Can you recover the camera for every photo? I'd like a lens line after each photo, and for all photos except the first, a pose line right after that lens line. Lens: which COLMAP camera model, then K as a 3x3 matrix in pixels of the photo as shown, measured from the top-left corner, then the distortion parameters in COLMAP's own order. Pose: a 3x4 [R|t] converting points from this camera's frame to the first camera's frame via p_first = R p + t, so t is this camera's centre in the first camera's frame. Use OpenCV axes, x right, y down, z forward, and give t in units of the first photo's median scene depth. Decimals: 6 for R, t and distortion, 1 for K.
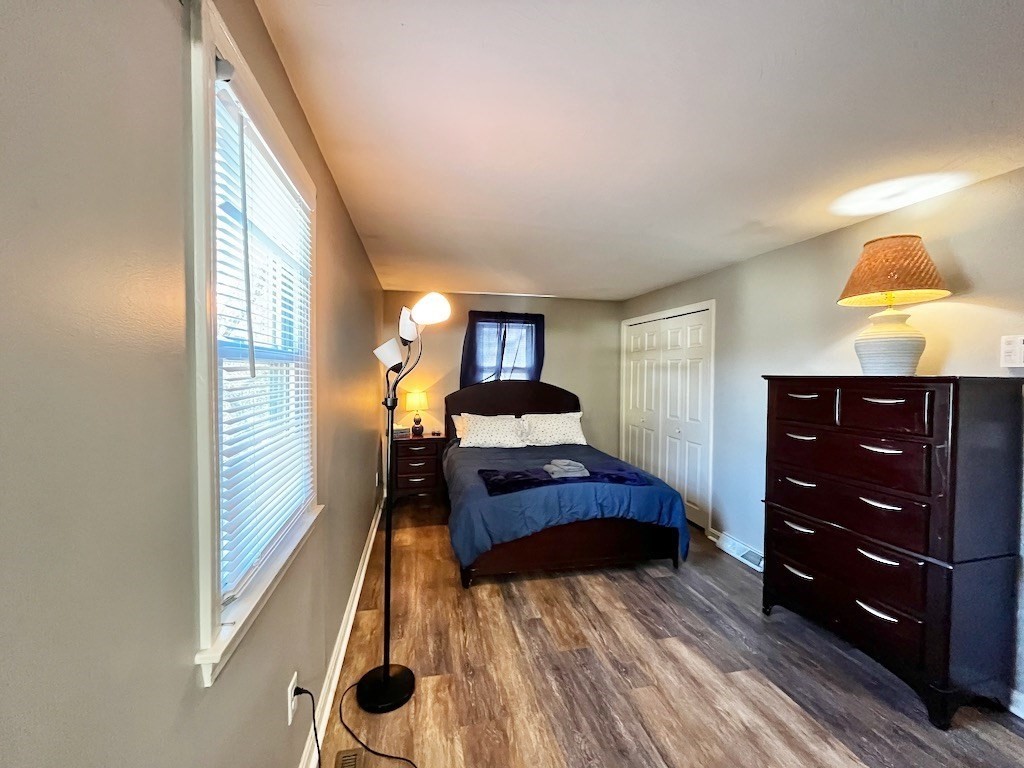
lens RADIAL K [[416.2, 0, 508.3], [0, 416.2, 383.4], [0, 0, 1]] dist [0.001181, -0.000879]
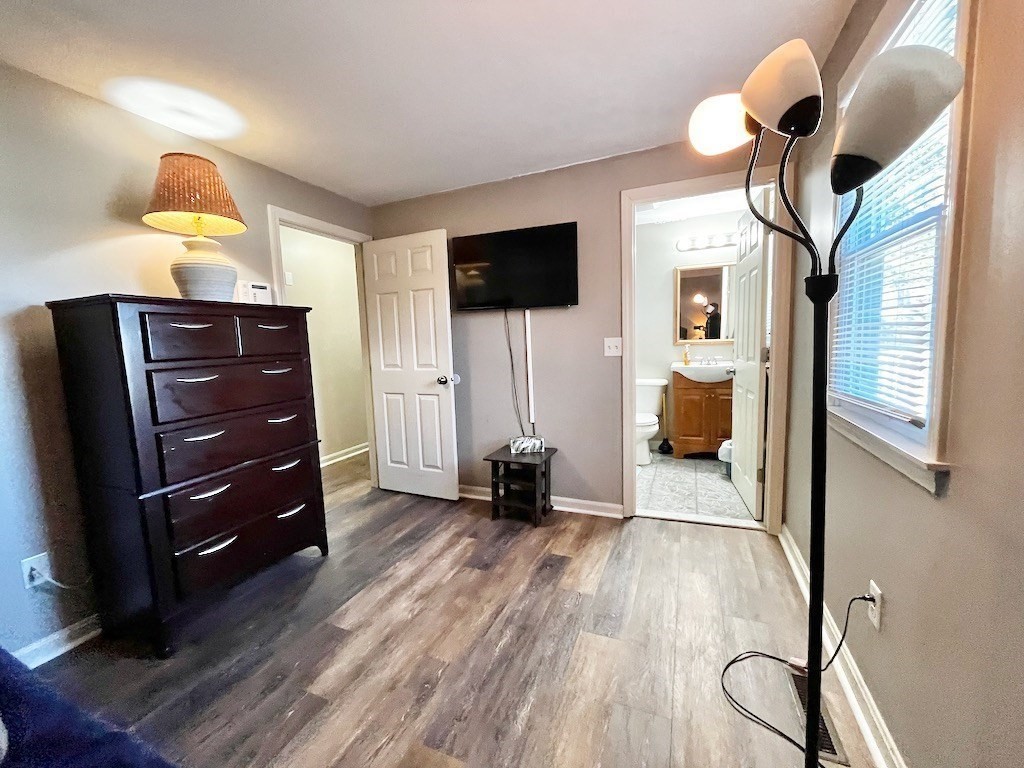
lens RADIAL K [[416.2, 0, 508.0], [0, 416.2, 384.3], [0, 0, 1]] dist [0.001181, -0.000879]
pose [[-0.813306, -0.038416, 0.580566, -0.261459], [0.045719, 0.990513, 0.129589, 0.075255], [-0.580037, 0.131938, -0.803834, 1.525750]]
